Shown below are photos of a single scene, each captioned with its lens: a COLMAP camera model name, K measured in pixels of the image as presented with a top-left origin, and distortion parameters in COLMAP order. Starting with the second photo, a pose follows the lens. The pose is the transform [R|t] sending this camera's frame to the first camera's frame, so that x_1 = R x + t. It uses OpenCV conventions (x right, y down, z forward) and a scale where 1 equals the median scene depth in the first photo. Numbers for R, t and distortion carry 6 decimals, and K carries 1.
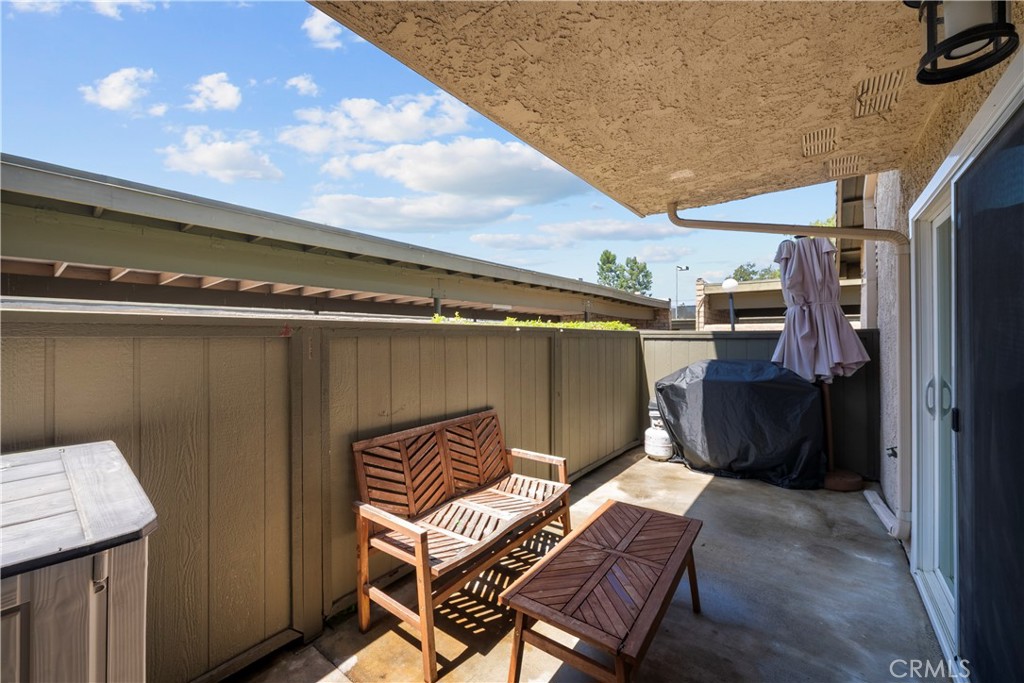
lens RADIAL K [[391.6, 0, 507.0], [0, 391.6, 335.9], [0, 0, 1]] dist [0.001006, -0.000070]
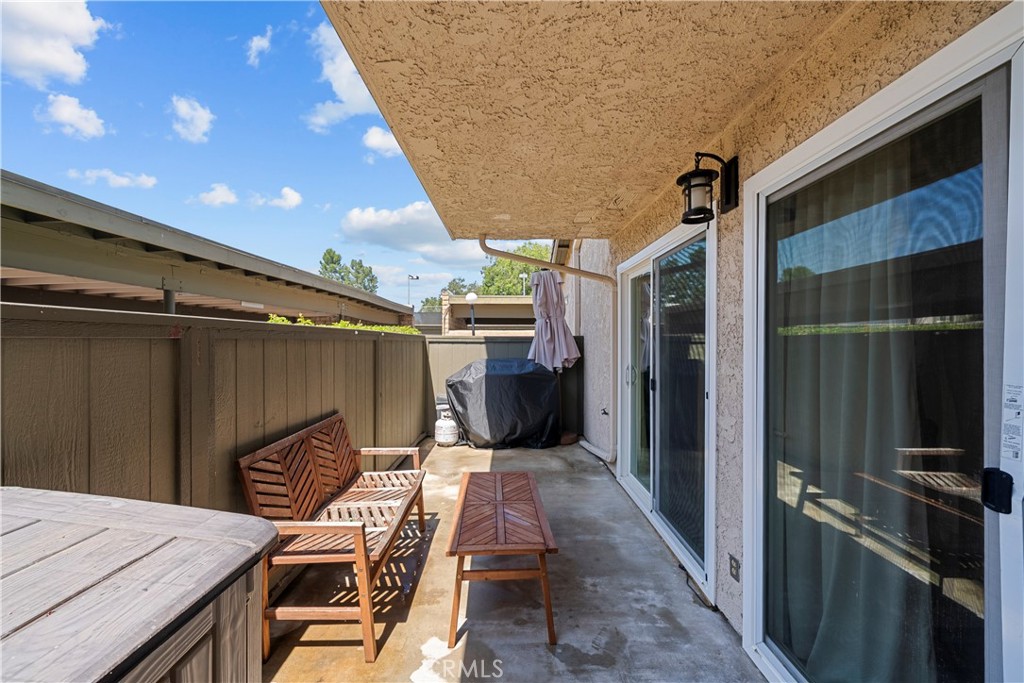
lens RADIAL K [[393.8, 0, 492.7], [0, 393.8, 340.2], [0, 0, 1]] dist [0.000673, -0.000014]
pose [[0.802643, 0.004171, 0.596446, -0.326666], [-0.004902, 0.999988, -0.000397, 0.002040], [-0.596440, -0.002605, 0.802653, -0.035667]]
